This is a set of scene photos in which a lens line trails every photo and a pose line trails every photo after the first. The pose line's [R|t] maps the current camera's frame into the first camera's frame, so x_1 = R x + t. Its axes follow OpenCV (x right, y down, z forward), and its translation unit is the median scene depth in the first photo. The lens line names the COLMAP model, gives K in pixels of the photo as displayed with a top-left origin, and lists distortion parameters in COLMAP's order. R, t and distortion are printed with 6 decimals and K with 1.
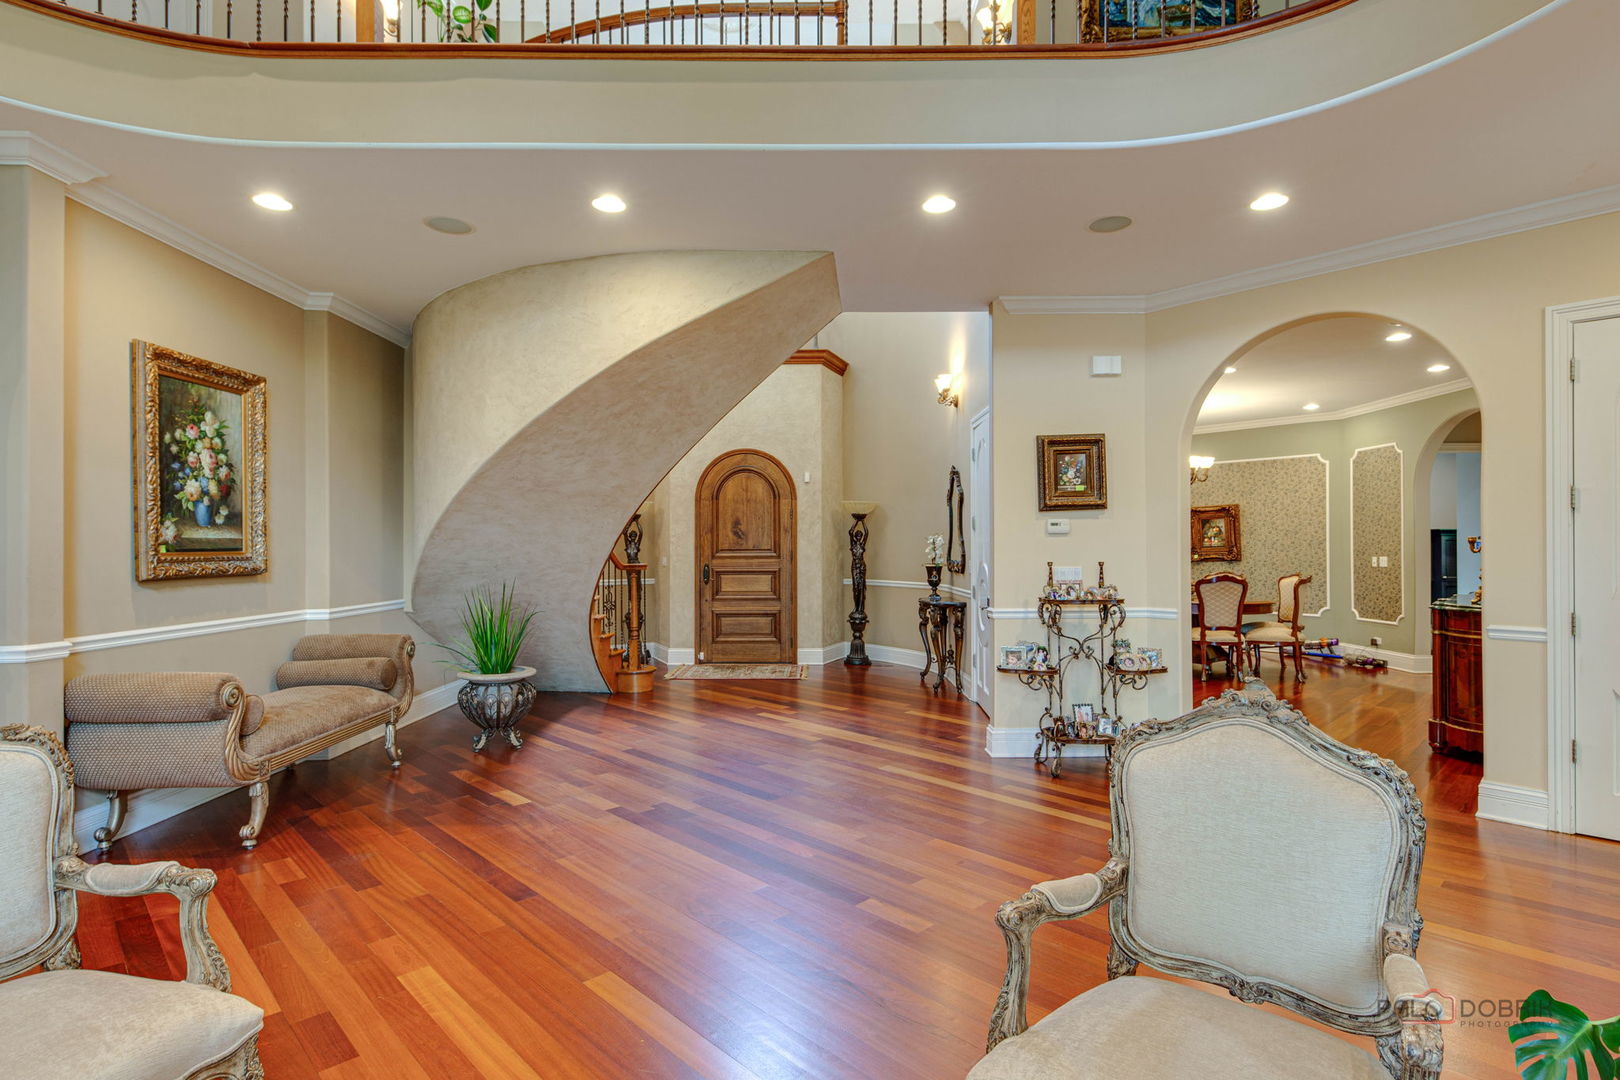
lens RADIAL K [[778.6, 0, 811.9], [0, 778.6, 543.8], [0, 0, 1]] dist [0.002765, -0.000333]
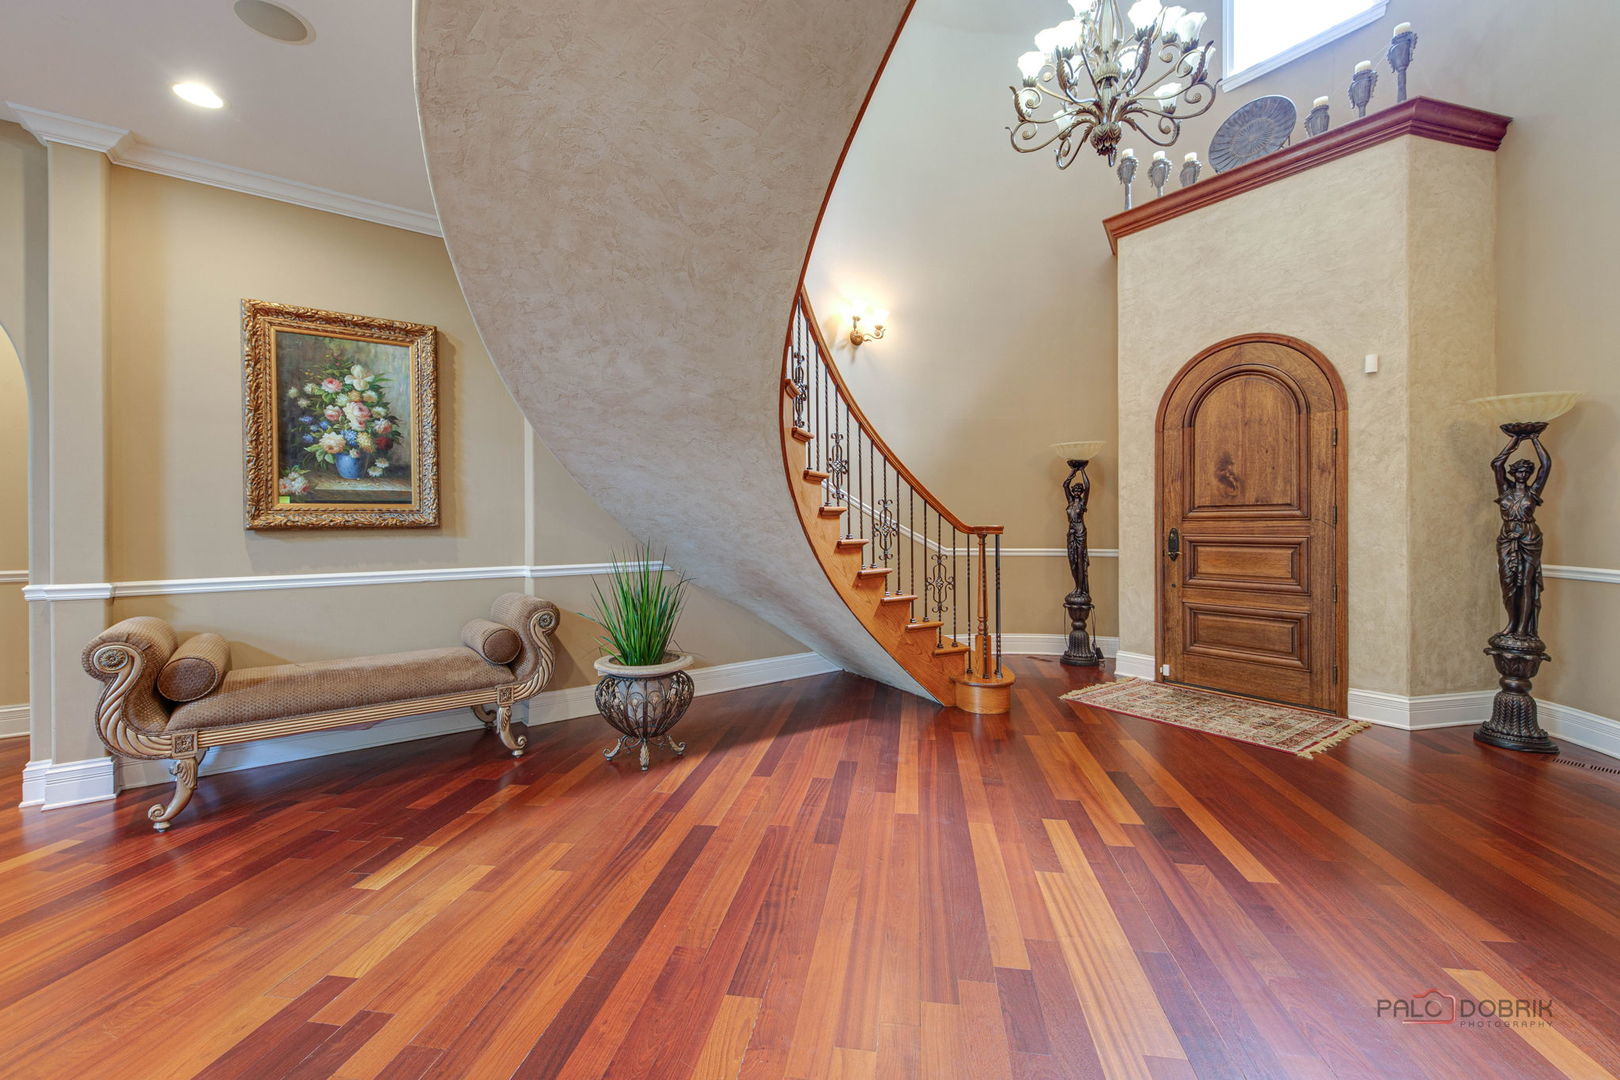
lens RADIAL K [[679.1, 0, 805.0], [0, 679.1, 524.9], [0, 0, 1]] dist [0.005289, -0.001458]
pose [[0.606159, 0.004182, -0.795332, 0.127477], [0.007130, 0.999917, 0.010692, 0.014681], [0.795311, -0.012152, 0.606079, 0.420230]]
